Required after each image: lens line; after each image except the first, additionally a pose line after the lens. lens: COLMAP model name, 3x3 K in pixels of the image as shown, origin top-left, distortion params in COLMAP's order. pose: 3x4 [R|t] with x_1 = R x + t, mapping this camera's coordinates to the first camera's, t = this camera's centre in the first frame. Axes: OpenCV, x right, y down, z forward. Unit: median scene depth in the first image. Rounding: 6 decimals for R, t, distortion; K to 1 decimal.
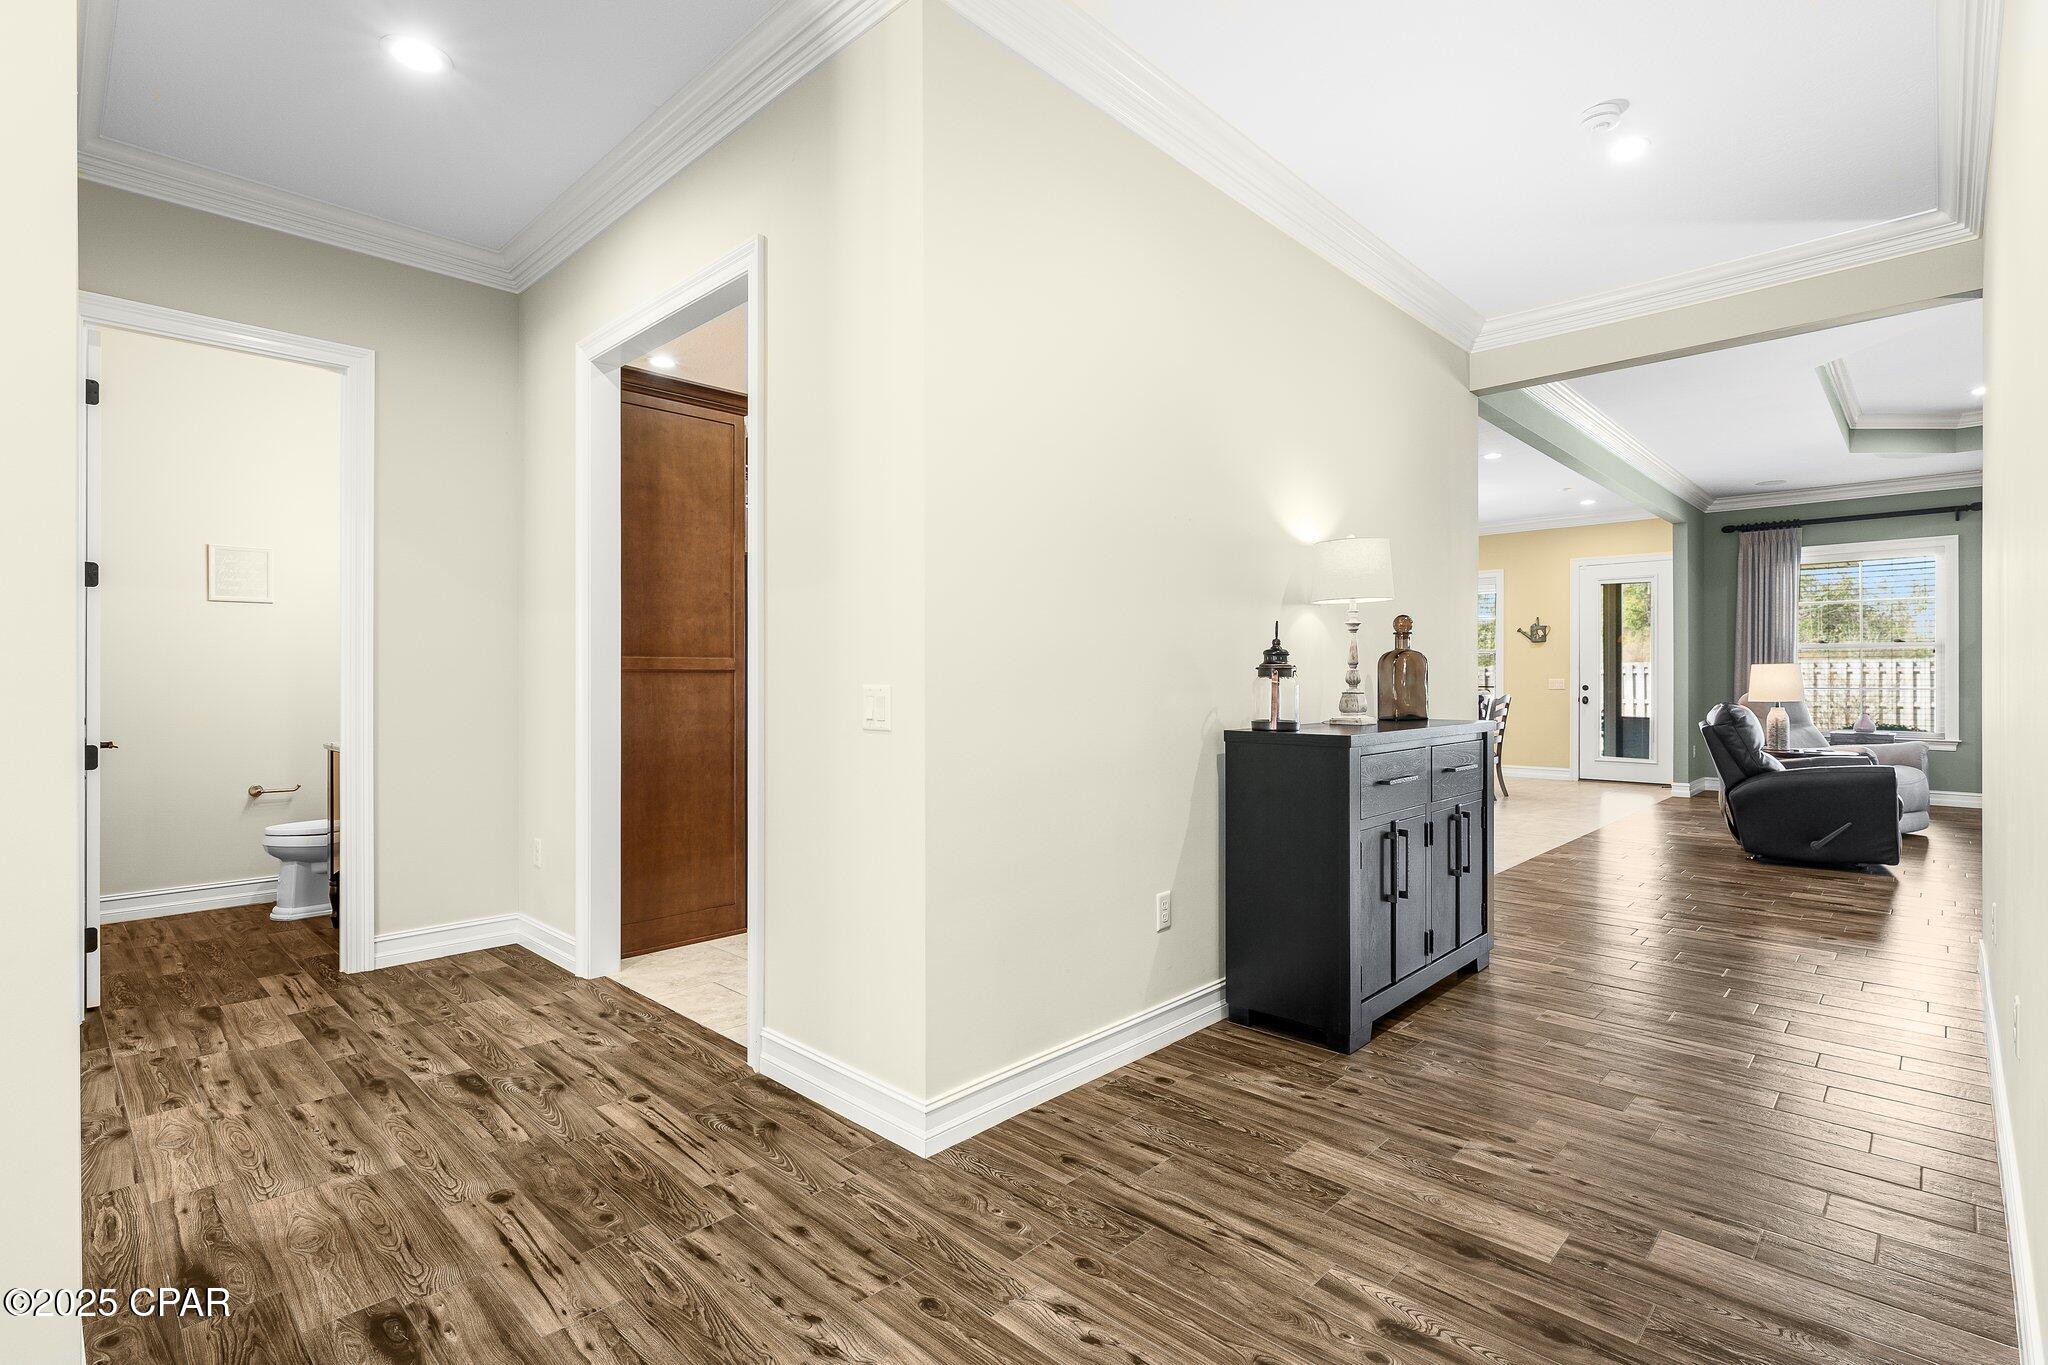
lens RADIAL K [[982.4, 0, 1020.1], [0, 982.4, 680.2], [0, 0, 1]] dist [0.005999, 0.000621]
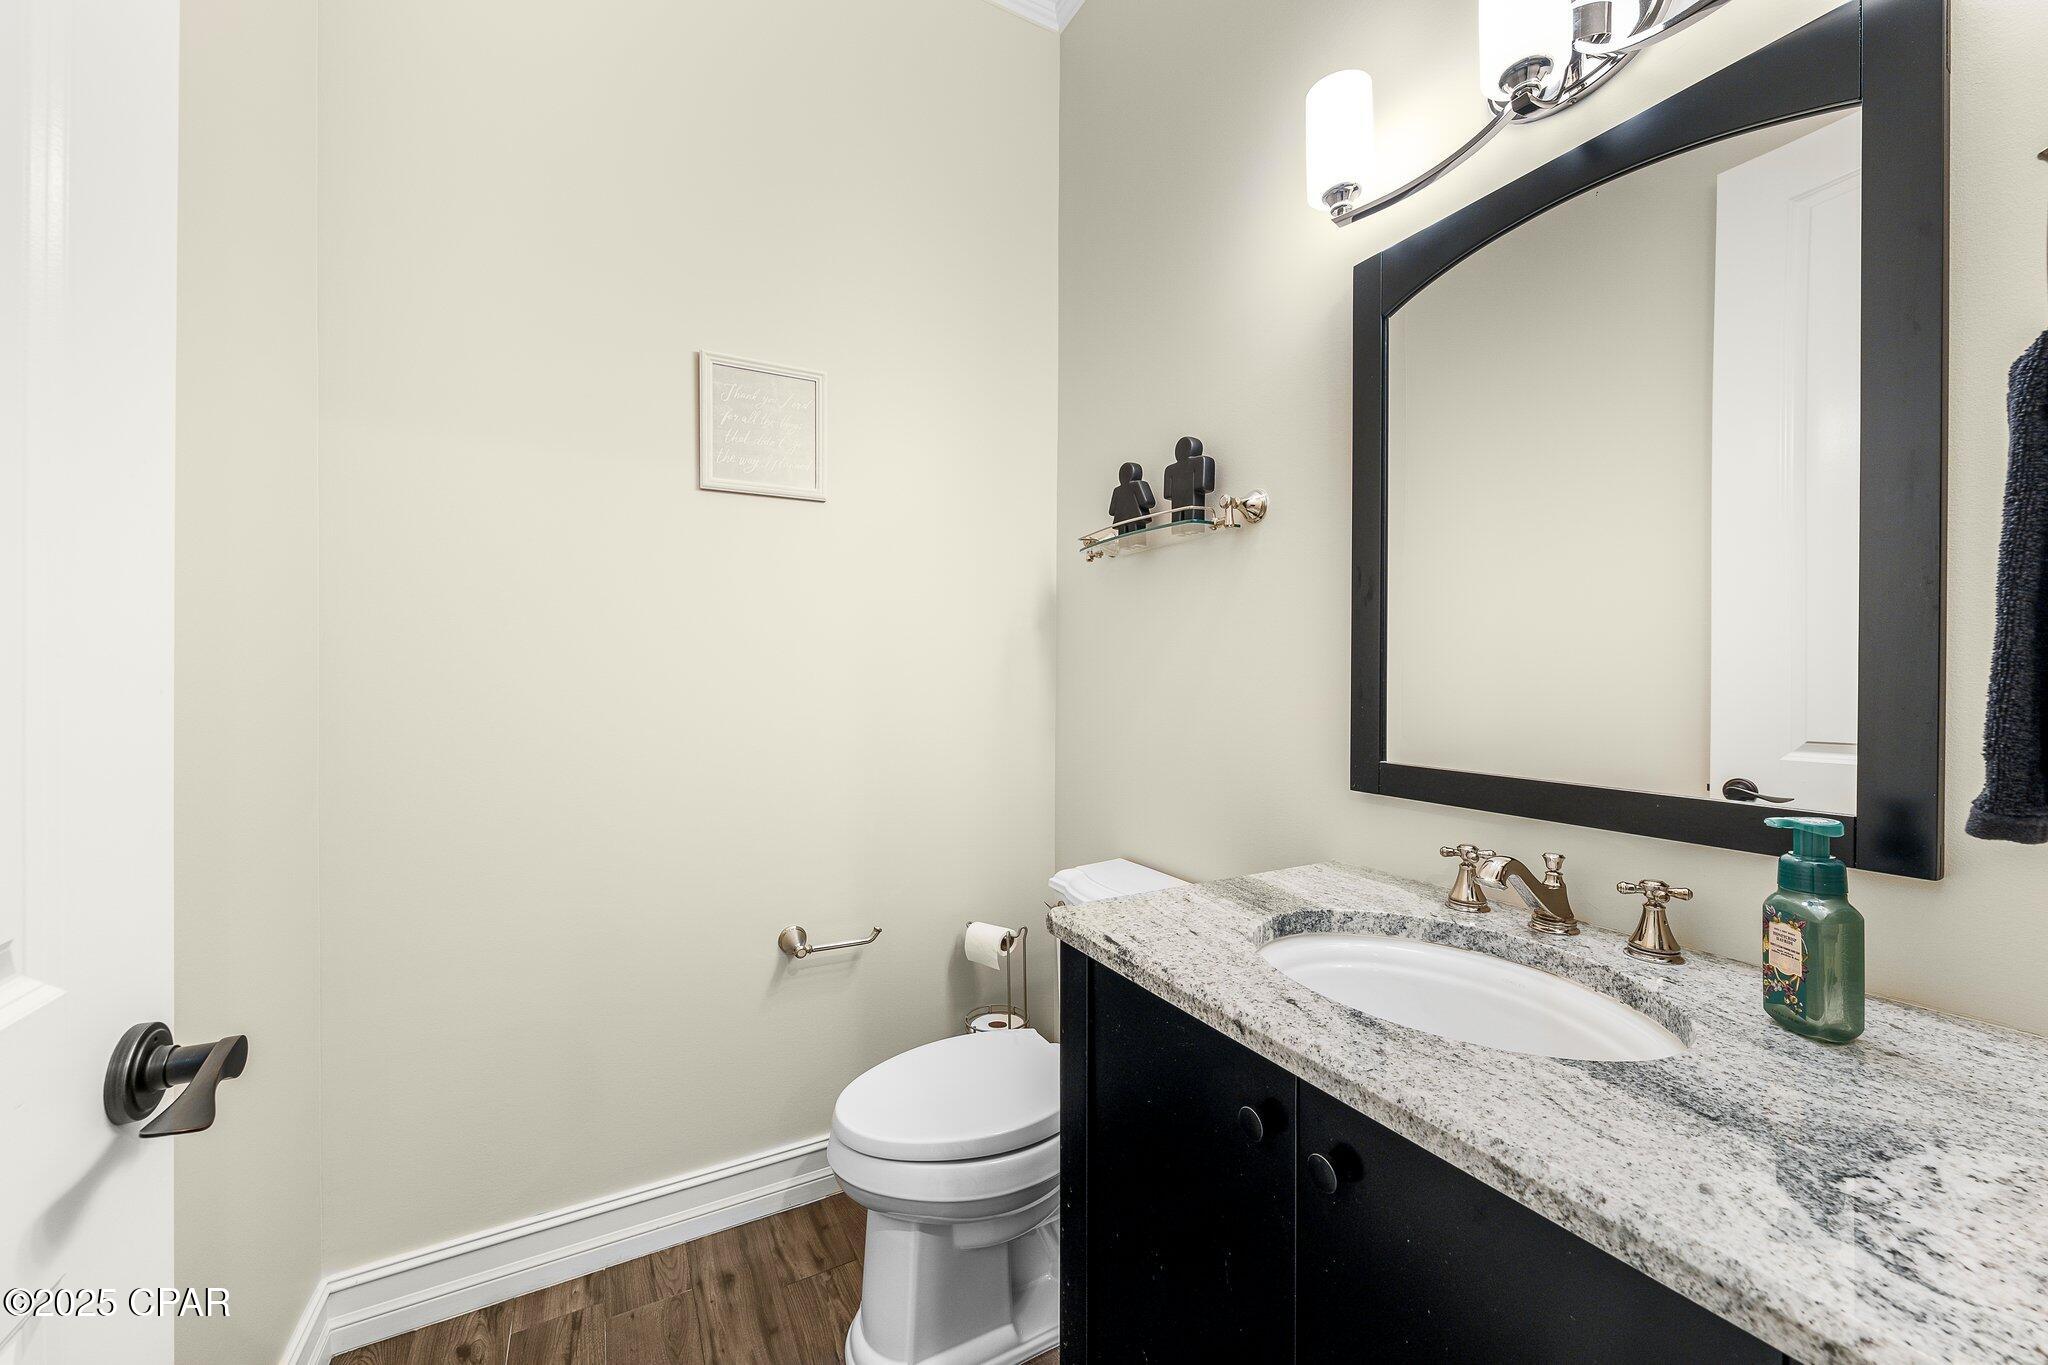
lens RADIAL K [[759.7, 0, 1023.4], [0, 759.7, 672.9], [0, 0, 1]] dist [-0.006581, 0.000037]
pose [[0.956078, -0.000317, -0.293112, -0.584390], [0.001388, 0.999993, 0.003447, -0.005380], [0.293109, -0.003702, 0.956072, 0.716883]]
